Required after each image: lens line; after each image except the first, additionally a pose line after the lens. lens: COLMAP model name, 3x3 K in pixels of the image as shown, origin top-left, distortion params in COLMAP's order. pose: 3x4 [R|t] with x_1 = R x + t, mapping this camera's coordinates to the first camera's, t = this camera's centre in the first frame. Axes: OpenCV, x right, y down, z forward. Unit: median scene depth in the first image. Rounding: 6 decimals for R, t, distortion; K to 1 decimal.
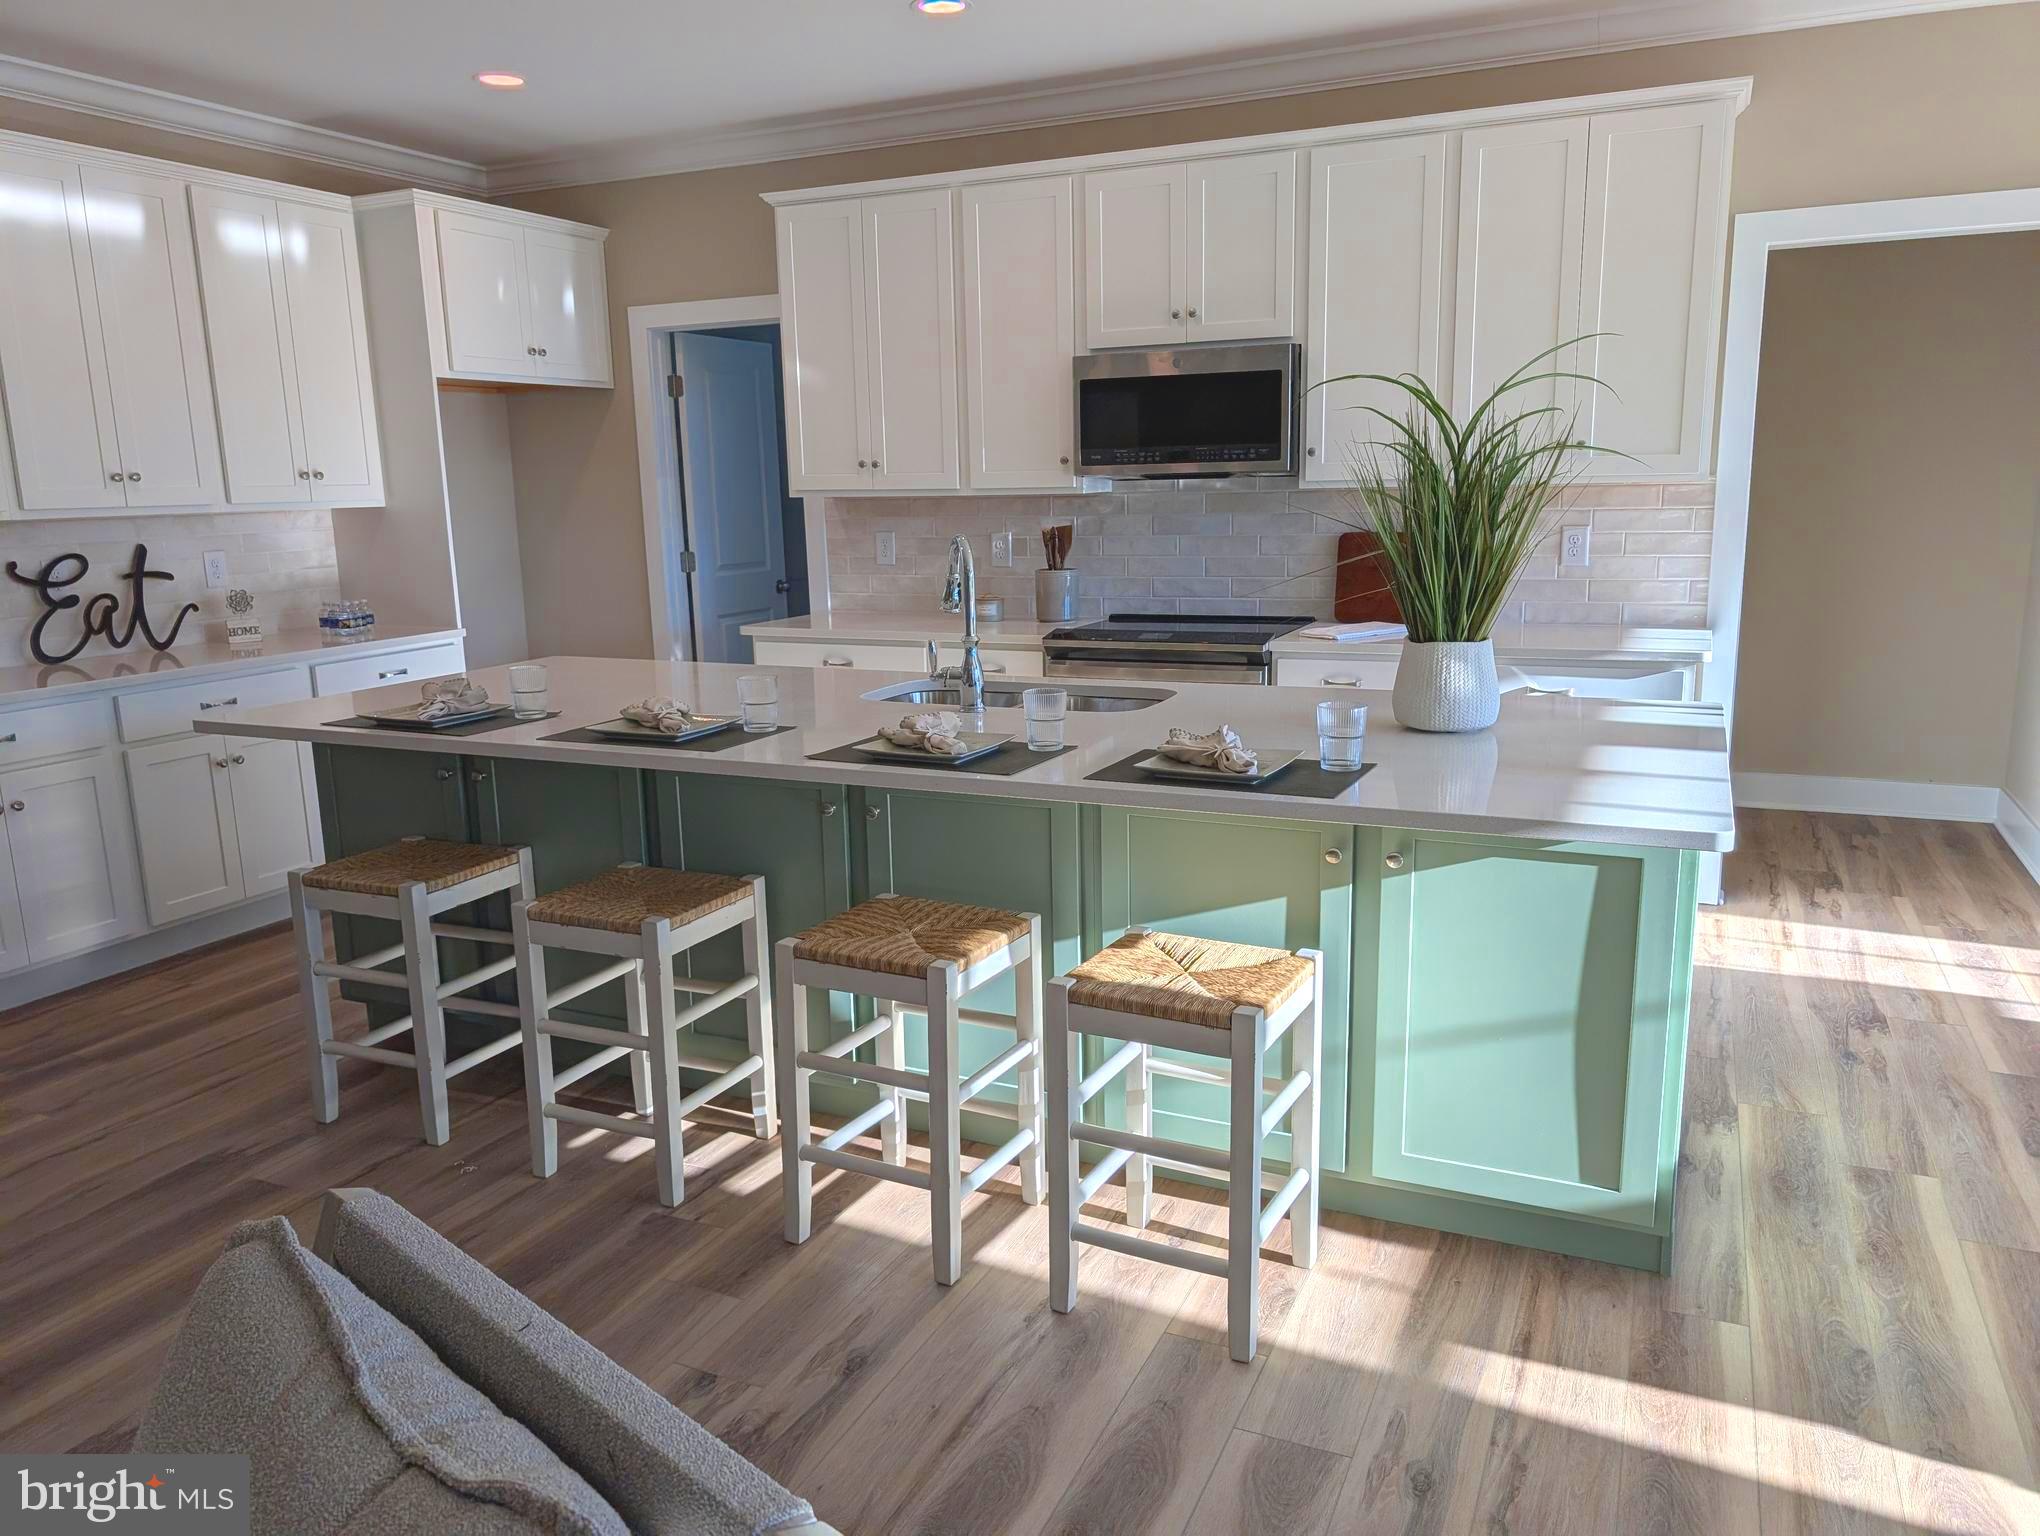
lens RADIAL K [[1449.0, 0, 1017.0], [0, 1449.0, 775.0], [0, 0, 1]] dist [0.029634, -0.015130]
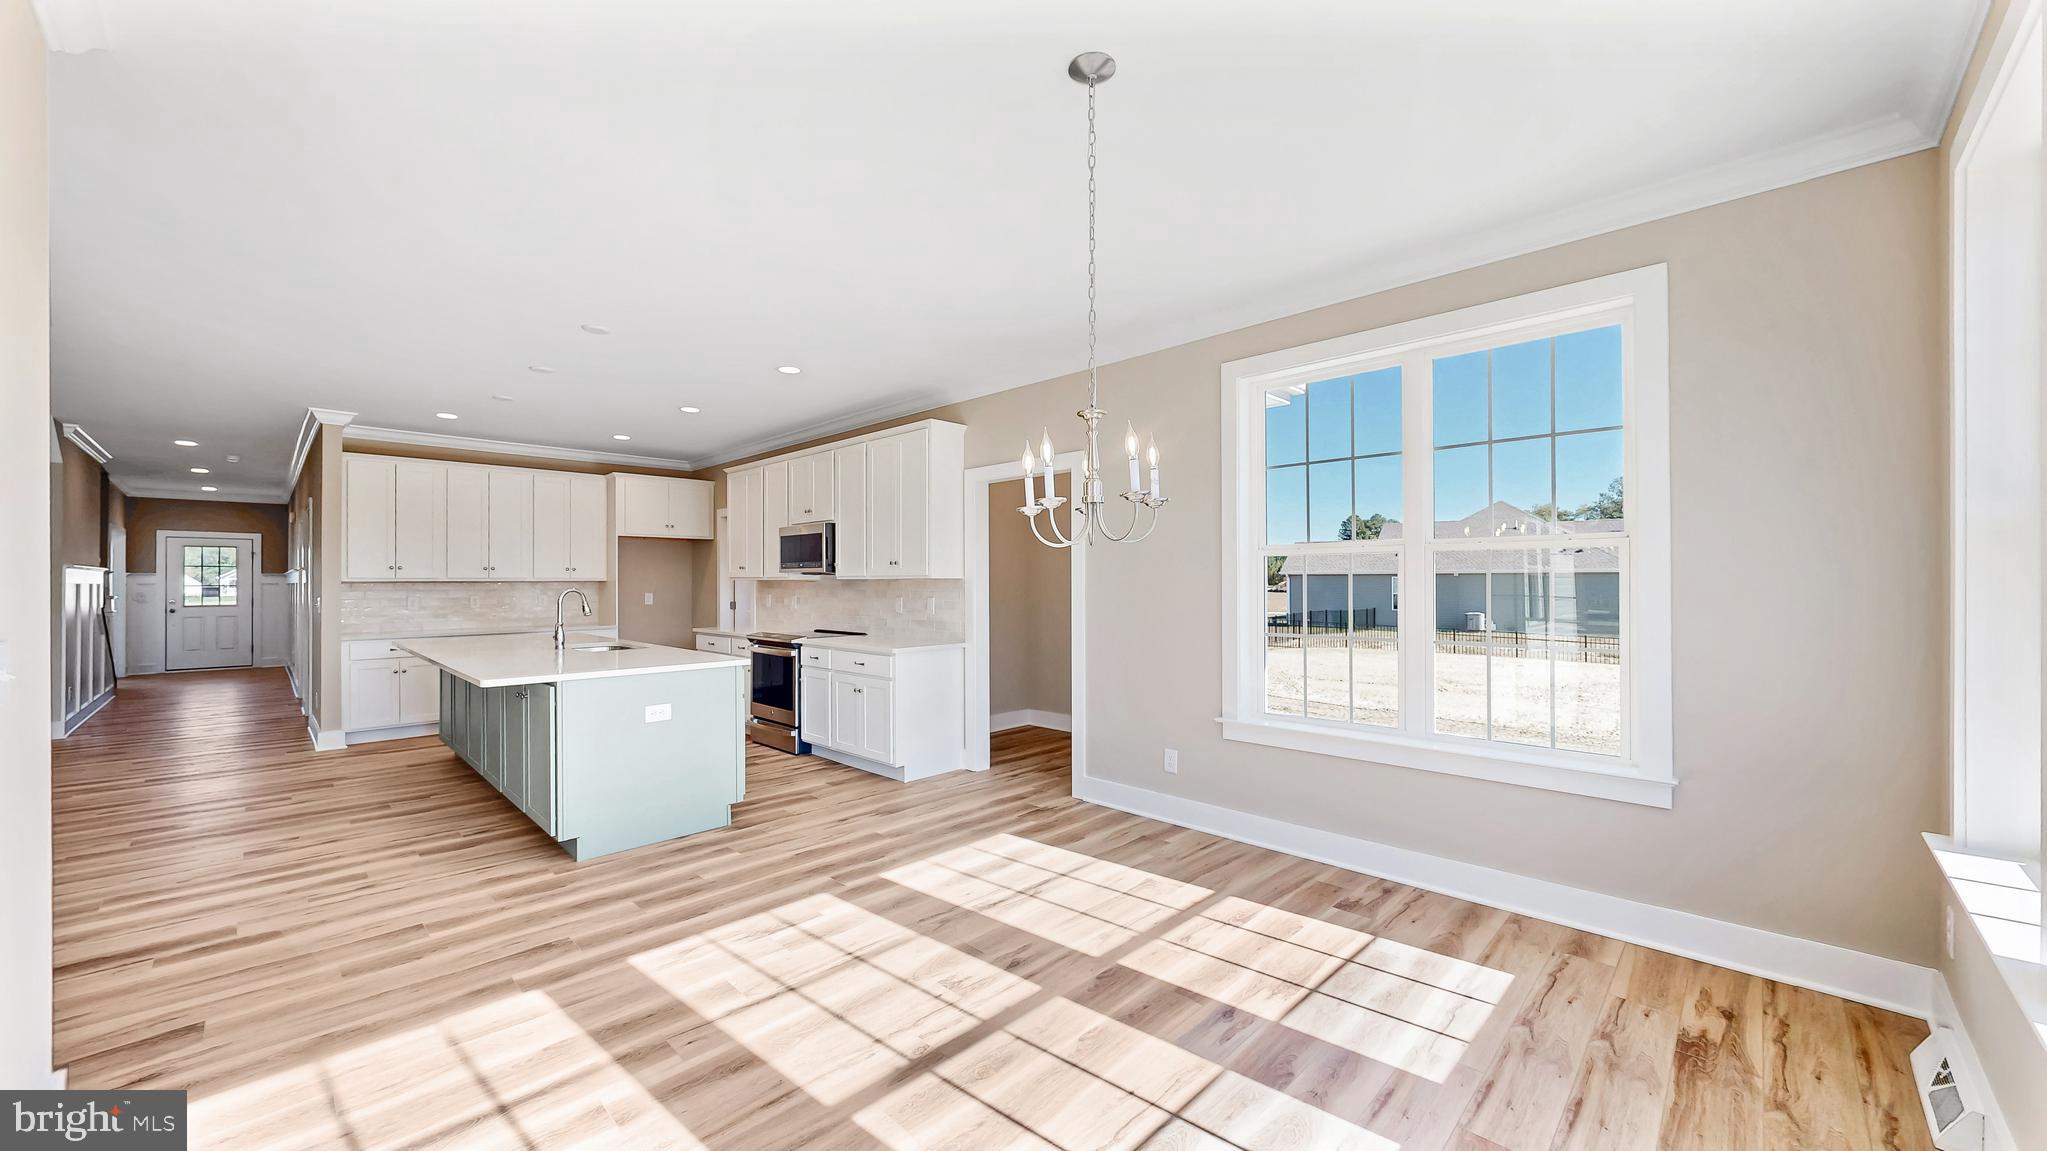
lens RADIAL K [[752.2, 0, 1011.4], [0, 752.2, 575.2], [0, 0, 1]] dist [0.008023, 0.000116]
pose [[0.939190, 0.017287, -0.342962, 1.383199], [-0.087915, 0.977551, -0.191479, 0.019213], [0.331953, 0.209987, 0.919626, -0.105048]]
